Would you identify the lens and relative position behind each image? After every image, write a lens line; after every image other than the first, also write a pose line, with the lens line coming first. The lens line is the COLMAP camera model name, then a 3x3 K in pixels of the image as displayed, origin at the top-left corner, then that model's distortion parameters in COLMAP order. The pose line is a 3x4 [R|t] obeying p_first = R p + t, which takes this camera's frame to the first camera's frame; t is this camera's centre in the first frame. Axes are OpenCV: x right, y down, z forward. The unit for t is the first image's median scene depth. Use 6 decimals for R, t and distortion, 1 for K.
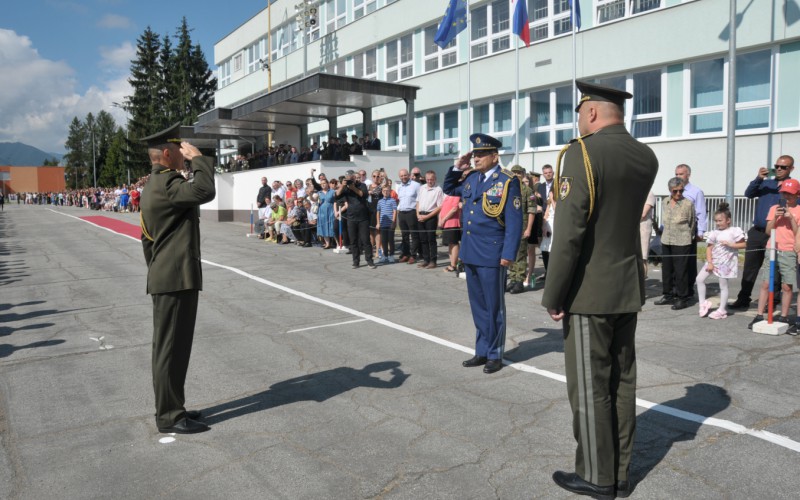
lens RADIAL K [[625.0, 0, 397.2], [0, 625.0, 258.5], [0, 0, 1]] dist [-0.167168, 0.127744]
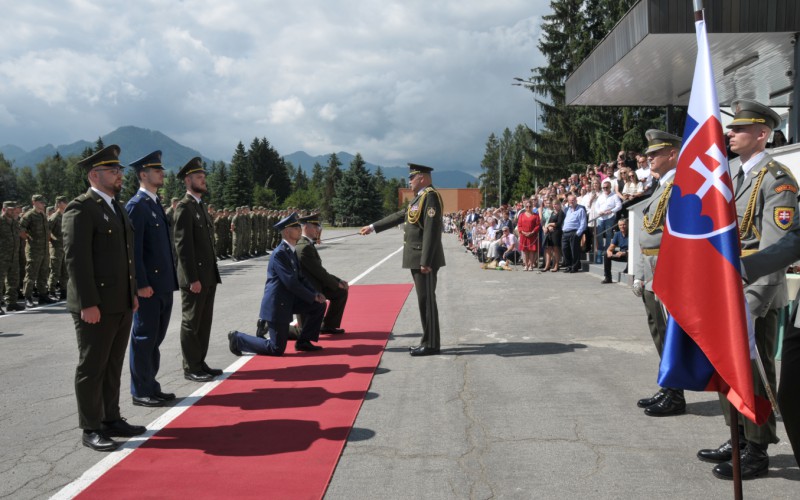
lens RADIAL K [[625.0, 0, 397.2], [0, 625.0, 258.5], [0, 0, 1]] dist [-0.167168, 0.127744]
pose [[0.792128, 0.036269, -0.609277, -0.202066], [-0.059517, 0.998066, -0.017966, -0.056298], [0.607446, 0.050494, 0.792754, 0.508214]]
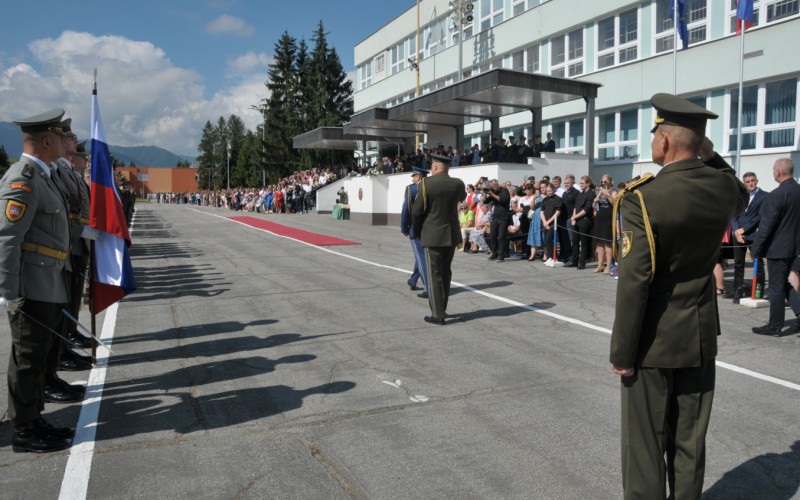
lens RADIAL K [[625.0, 0, 397.2], [0, 625.0, 258.5], [0, 0, 1]] dist [-0.167168, 0.127744]
pose [[0.983342, 0.027509, -0.179670, -0.042209], [-0.028686, 0.999581, -0.003951, -0.002739], [0.179486, 0.009039, 0.983719, 0.026010]]
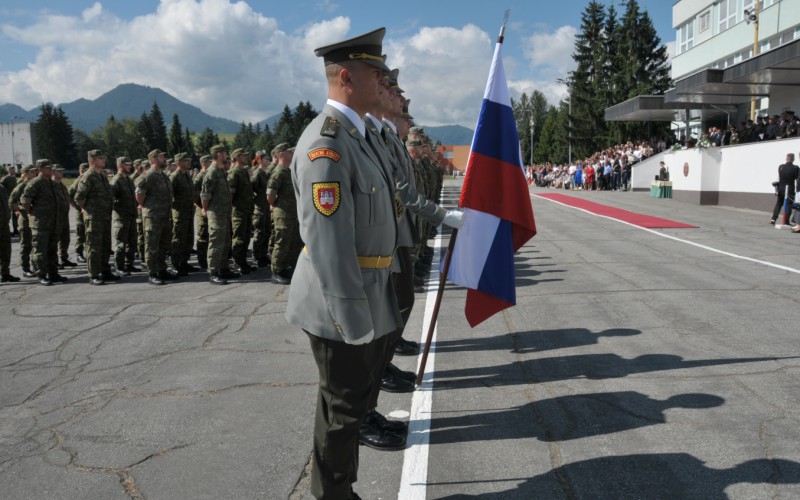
lens RADIAL K [[625.0, 0, 397.2], [0, 625.0, 258.5], [0, 0, 1]] dist [-0.167168, 0.127744]
pose [[0.792381, 0.075203, -0.605374, -0.062855], [-0.053987, 0.997123, 0.053204, -0.004449], [0.607633, -0.009475, 0.794161, 0.048966]]
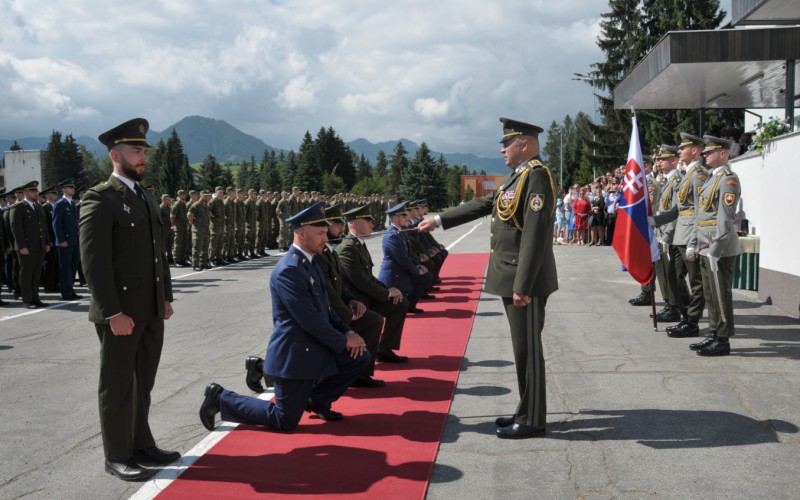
lens RADIAL K [[625.0, 0, 397.2], [0, 625.0, 258.5], [0, 0, 1]] dist [-0.167168, 0.127744]
pose [[0.729734, 0.052659, -0.681700, -0.161111], [-0.063476, 0.997941, 0.009138, -0.047842], [0.680778, 0.036603, 0.731575, 0.437080]]
